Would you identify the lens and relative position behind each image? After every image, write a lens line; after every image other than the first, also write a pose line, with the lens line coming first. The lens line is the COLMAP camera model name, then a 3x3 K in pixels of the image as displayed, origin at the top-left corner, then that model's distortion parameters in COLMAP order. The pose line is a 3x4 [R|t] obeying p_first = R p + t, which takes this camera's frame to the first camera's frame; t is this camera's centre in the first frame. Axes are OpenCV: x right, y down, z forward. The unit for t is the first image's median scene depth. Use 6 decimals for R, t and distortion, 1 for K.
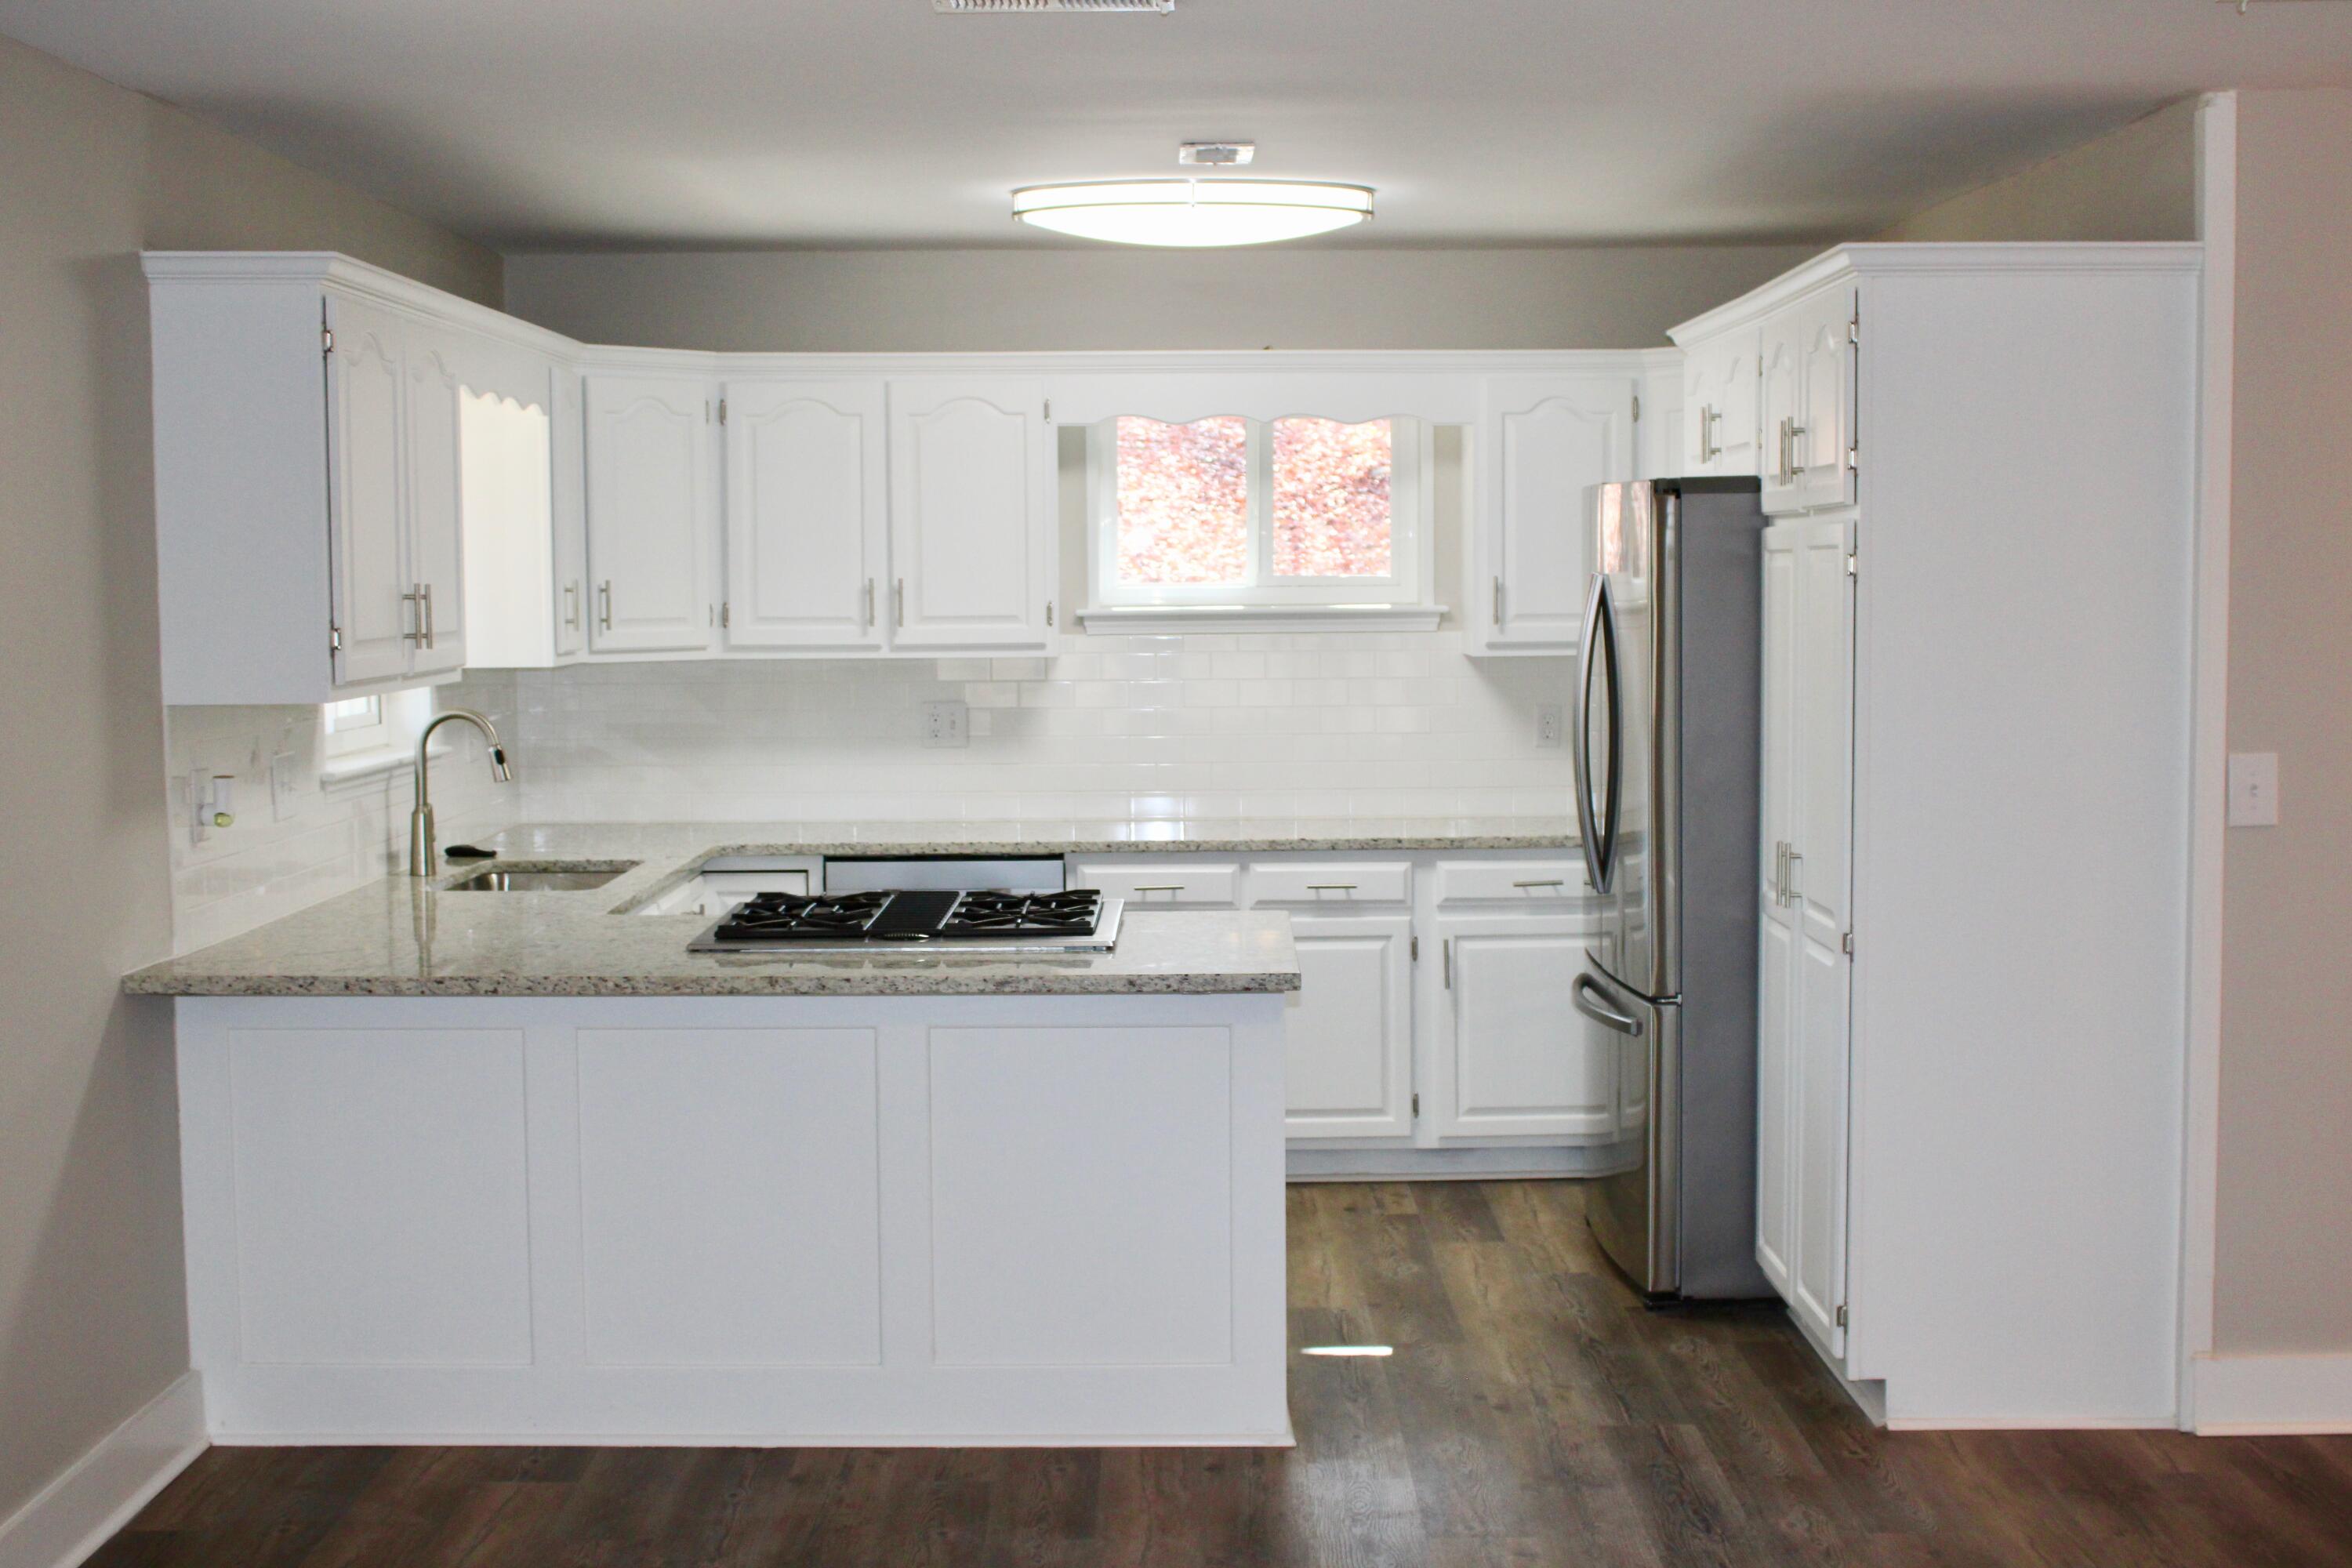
lens RADIAL K [[3069.4, 0, 1176.0], [0, 3069.4, 784.0], [0, 0, 1]] dist [-0.042102, -0.032959]
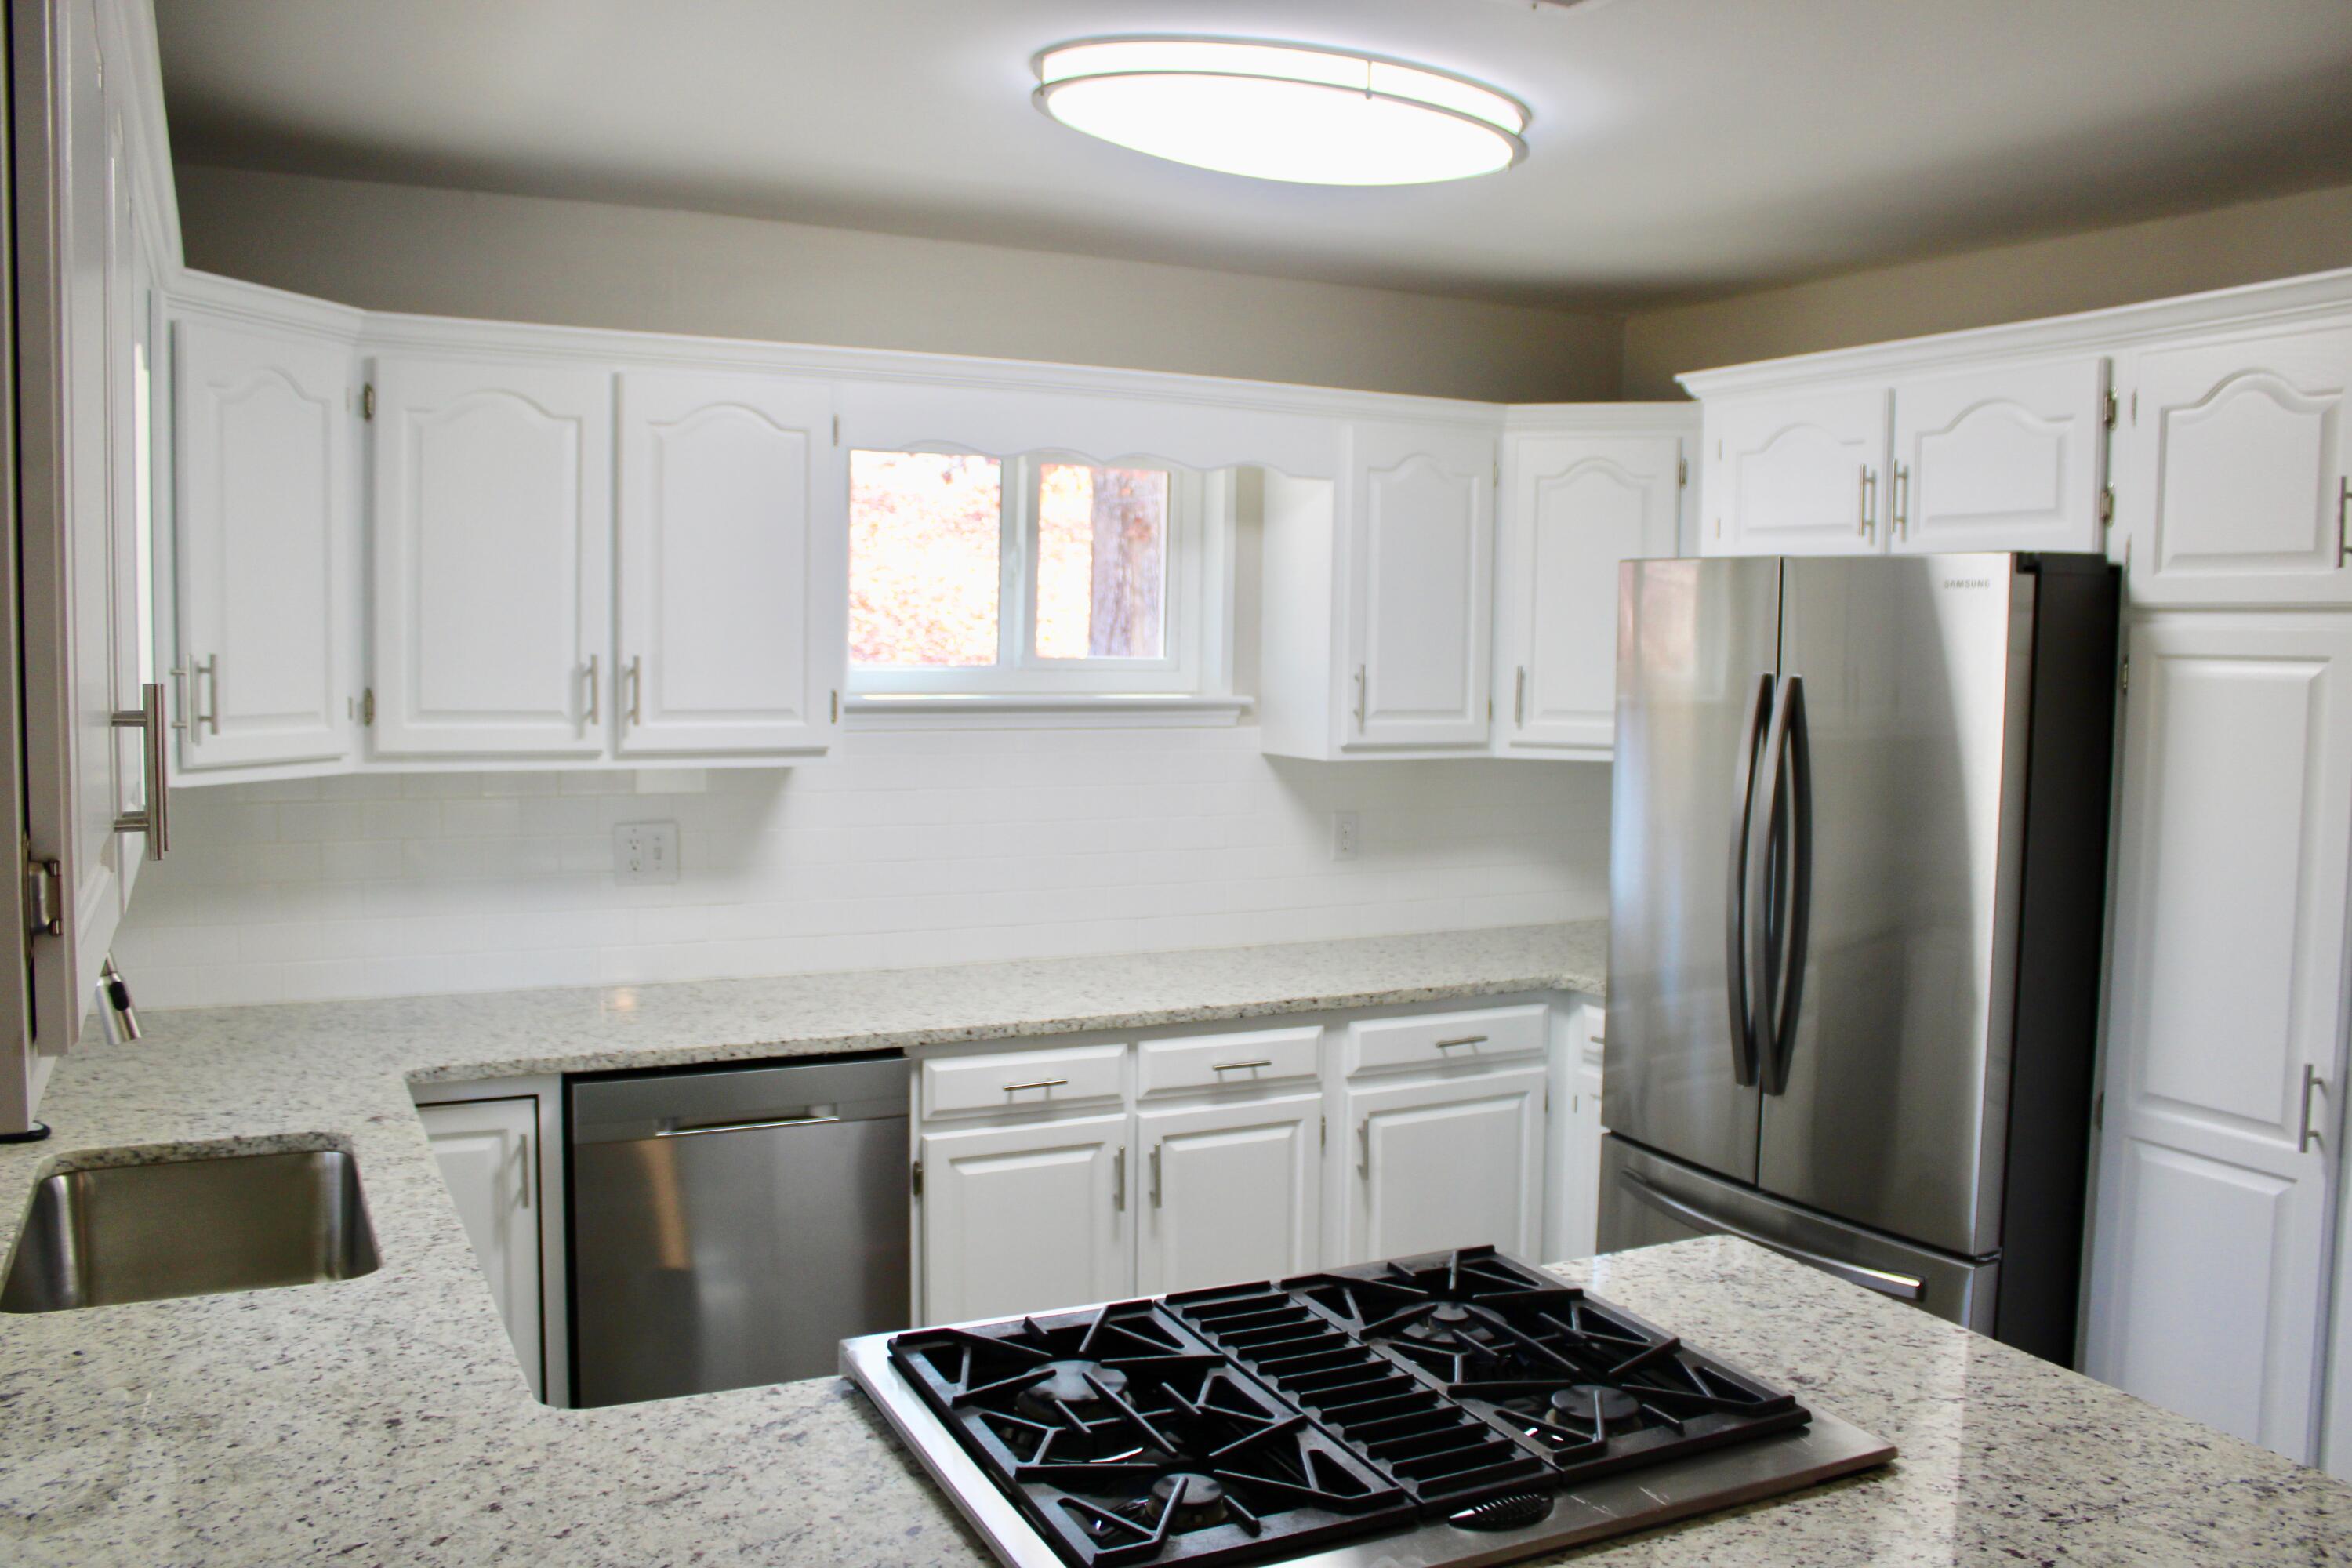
lens RADIAL K [[1955.7, 0, 1176.0], [0, 1955.7, 784.0], [0, 0, 1]] dist [-0.173836, 0.156834]
pose [[0.887974, -0.012167, 0.459733, -0.187818], [0.008561, 0.999914, 0.009927, -0.042380], [-0.459814, -0.004879, 0.888002, 0.570603]]
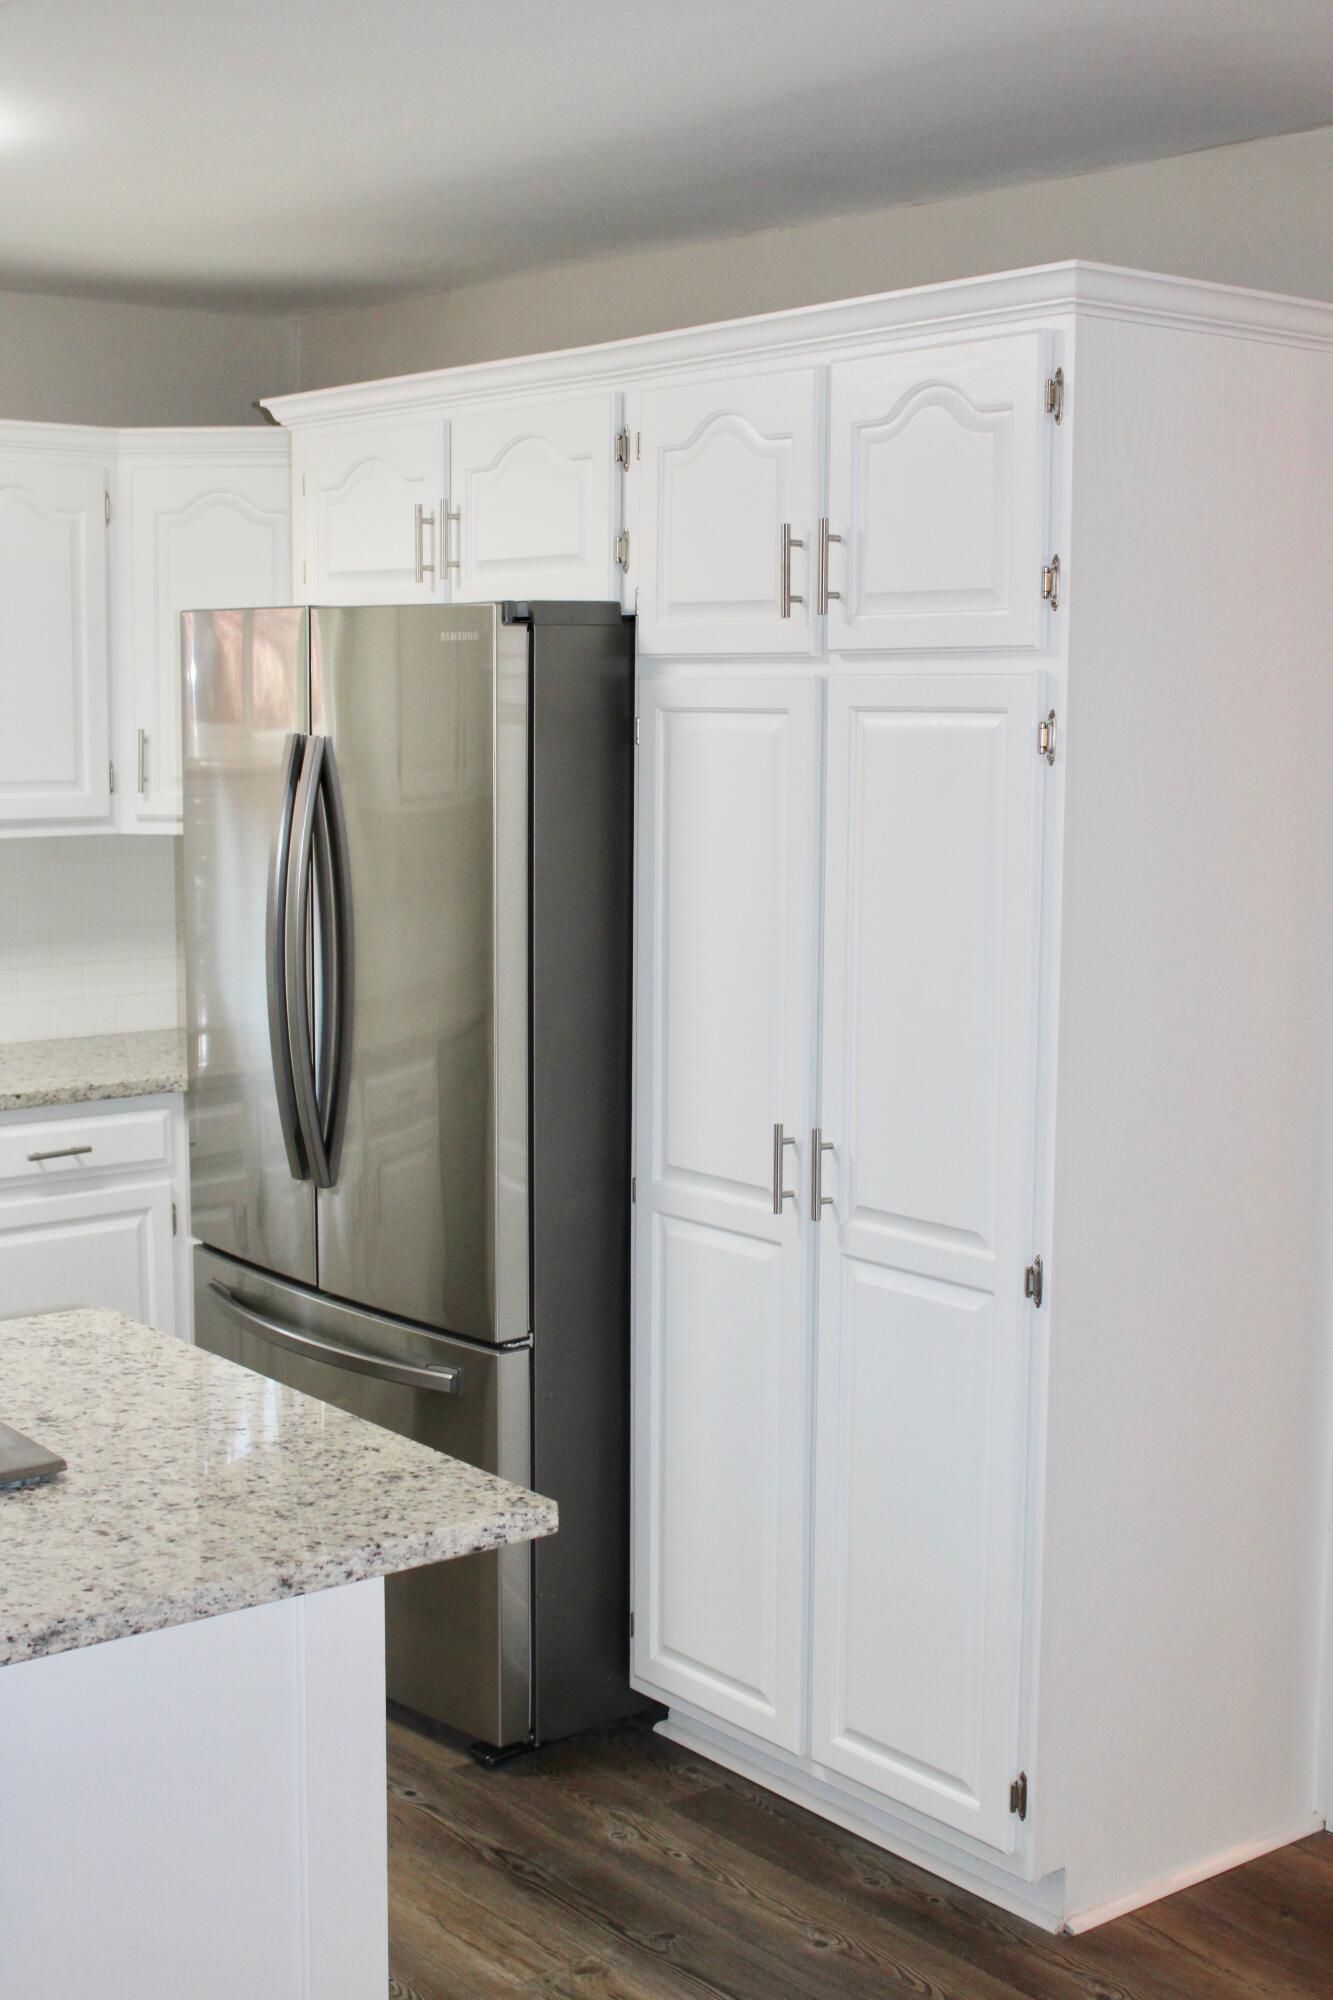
lens RADIAL K [[2610.0, 0, 666.5], [0, 2610.0, 1000.0], [0, 0, 1]] dist [-0.042102, -0.032959]
pose [[0.778621, -0.063634, 0.624259, -0.154438], [0.032312, 0.997591, 0.061388, -0.037631], [-0.626662, -0.027627, 0.778801, 0.423676]]
